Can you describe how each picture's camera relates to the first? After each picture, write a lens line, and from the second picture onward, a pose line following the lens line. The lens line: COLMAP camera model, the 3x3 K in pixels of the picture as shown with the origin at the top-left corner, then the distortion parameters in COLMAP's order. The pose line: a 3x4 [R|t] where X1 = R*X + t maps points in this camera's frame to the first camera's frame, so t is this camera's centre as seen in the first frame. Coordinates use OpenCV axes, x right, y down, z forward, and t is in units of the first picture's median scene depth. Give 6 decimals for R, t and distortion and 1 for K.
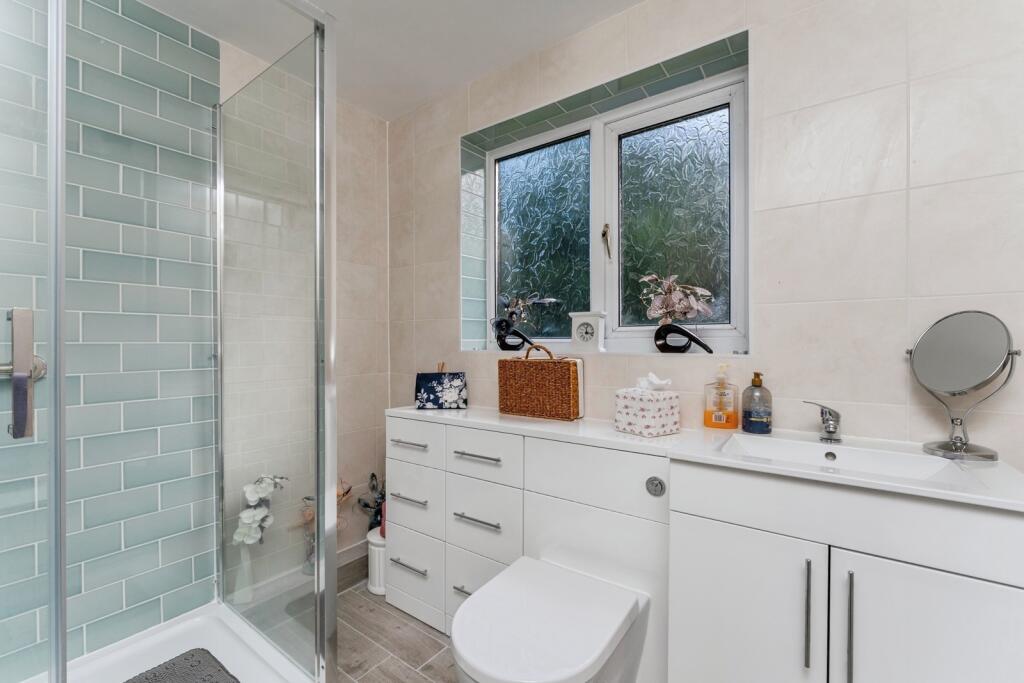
lens RADIAL K [[428.9, 0, 512.0], [0, 428.9, 341.5], [0, 0, 1]] dist [0.001450, 0.000086]
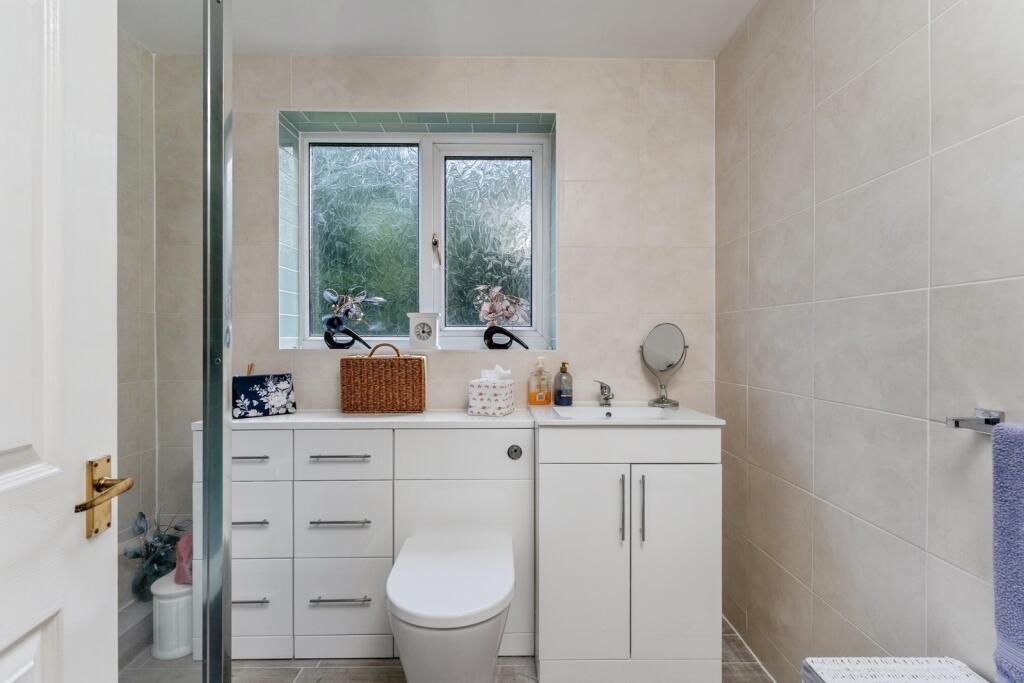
lens RADIAL K [[451.5, 0, 512.0], [0, 451.5, 341.5], [0, 0, 1]] dist [0.014935, 0.000175]
pose [[0.796522, -0.000958, 0.604609, -0.356786], [-0.002207, 0.999987, 0.004493, -0.001629], [-0.604606, -0.004913, 0.796510, -0.057347]]
